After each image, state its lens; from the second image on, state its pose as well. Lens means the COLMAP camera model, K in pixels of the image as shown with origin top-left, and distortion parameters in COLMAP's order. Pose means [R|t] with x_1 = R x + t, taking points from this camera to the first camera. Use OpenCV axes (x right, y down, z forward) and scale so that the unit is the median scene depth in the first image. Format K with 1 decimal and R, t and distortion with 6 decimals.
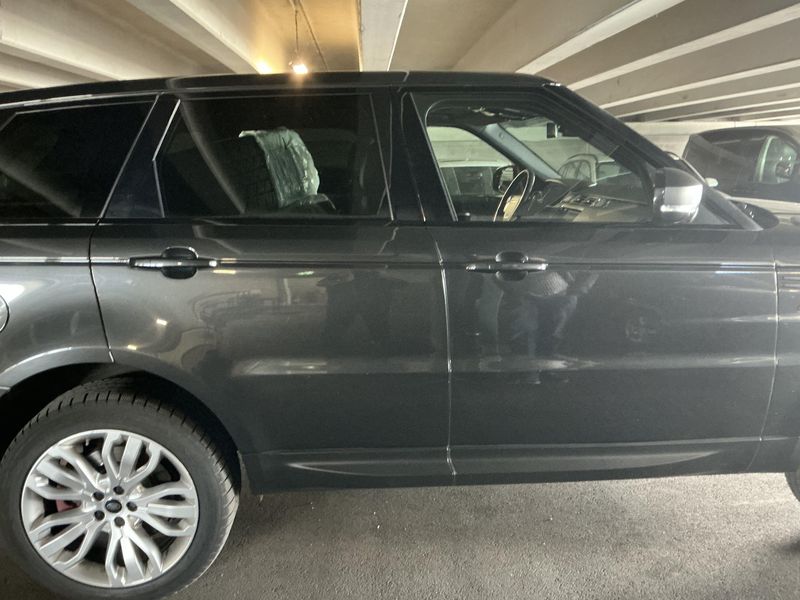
lens RADIAL K [[643.6, 0, 400.0], [0, 643.6, 300.0], [0, 0, 1]] dist [0.002843, 0.000967]
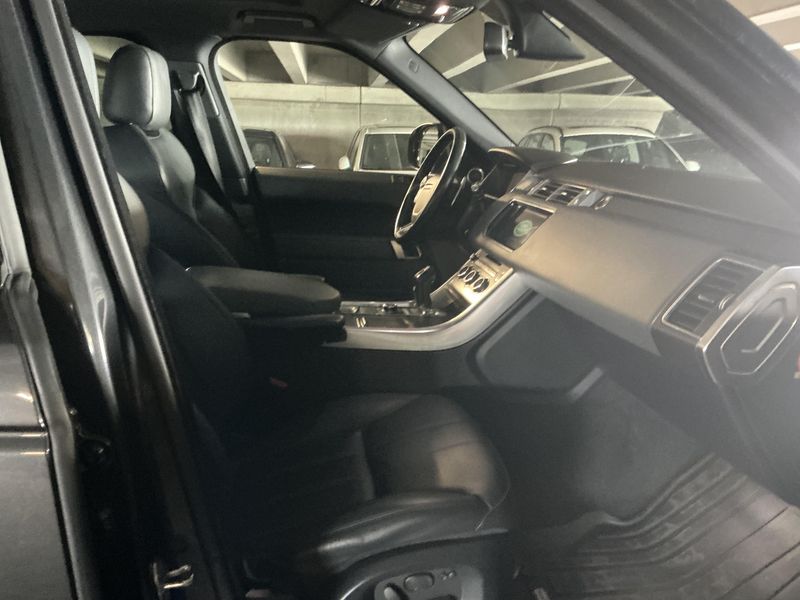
lens RADIAL K [[712.1, 0, 400.0], [0, 712.1, 300.0], [0, 0, 1]] dist [-0.004590, -0.003163]
pose [[0.996146, 0.026840, 0.083501, 0.102851], [-0.028850, 0.999320, 0.022958, -0.067536], [-0.082828, -0.025278, 0.996243, 0.387774]]
